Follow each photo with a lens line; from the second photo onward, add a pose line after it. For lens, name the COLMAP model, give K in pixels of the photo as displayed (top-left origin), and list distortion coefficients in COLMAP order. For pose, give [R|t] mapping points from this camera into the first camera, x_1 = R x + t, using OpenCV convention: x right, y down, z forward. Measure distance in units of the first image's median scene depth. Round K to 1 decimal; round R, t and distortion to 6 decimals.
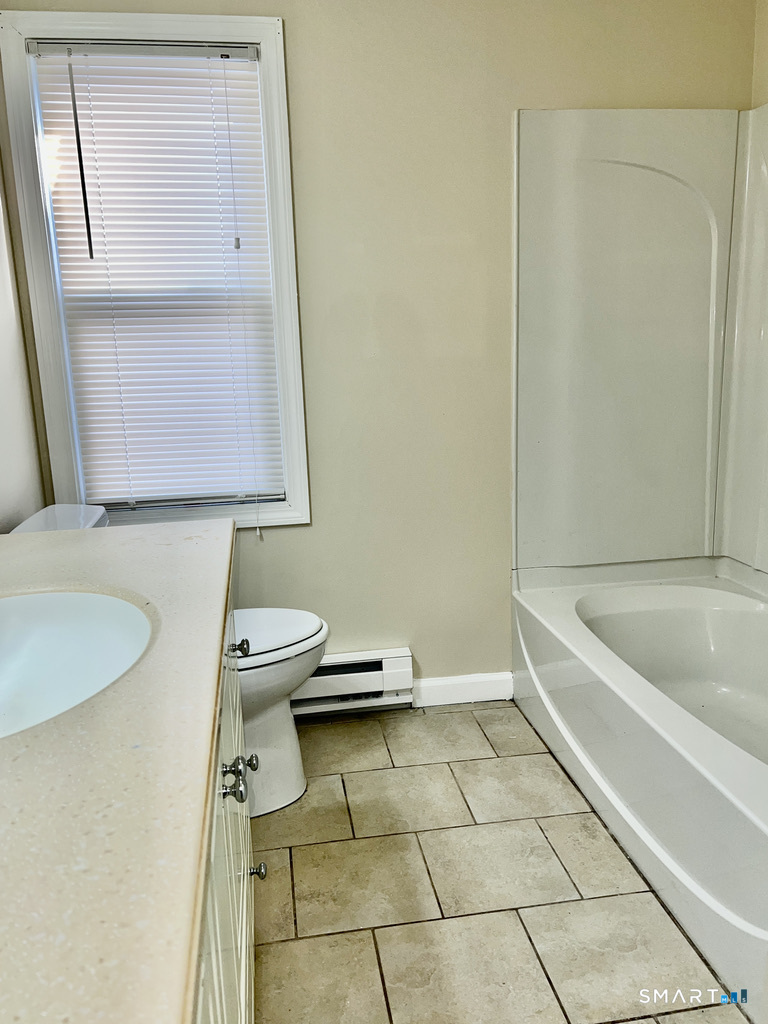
lens RADIAL K [[775.0, 0, 386.1], [0, 775.0, 511.9], [0, 0, 1]] dist [0.014615, -0.025361]
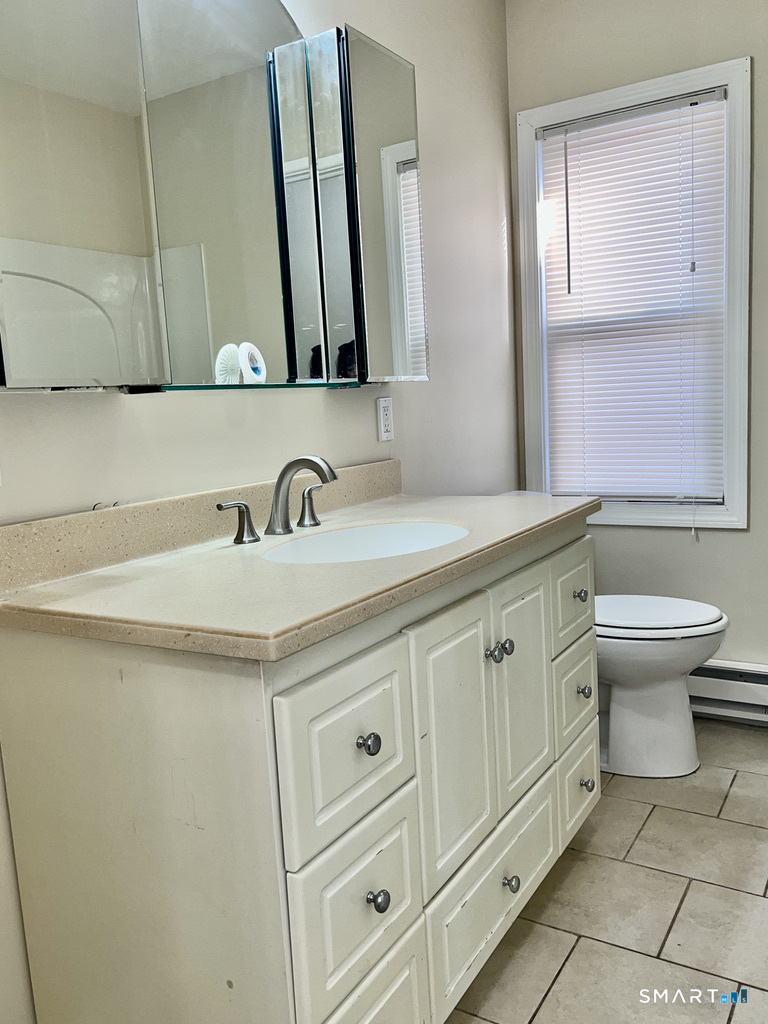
lens RADIAL K [[832.5, 0, 385.2], [0, 832.5, 512.6], [0, 0, 1]] dist [-0.015826, -0.012454]
pose [[0.751138, 0.074832, -0.655890, 0.282892], [-0.101118, 0.994872, -0.002294, 0.048153], [0.652354, 0.068045, 0.754853, -0.150303]]
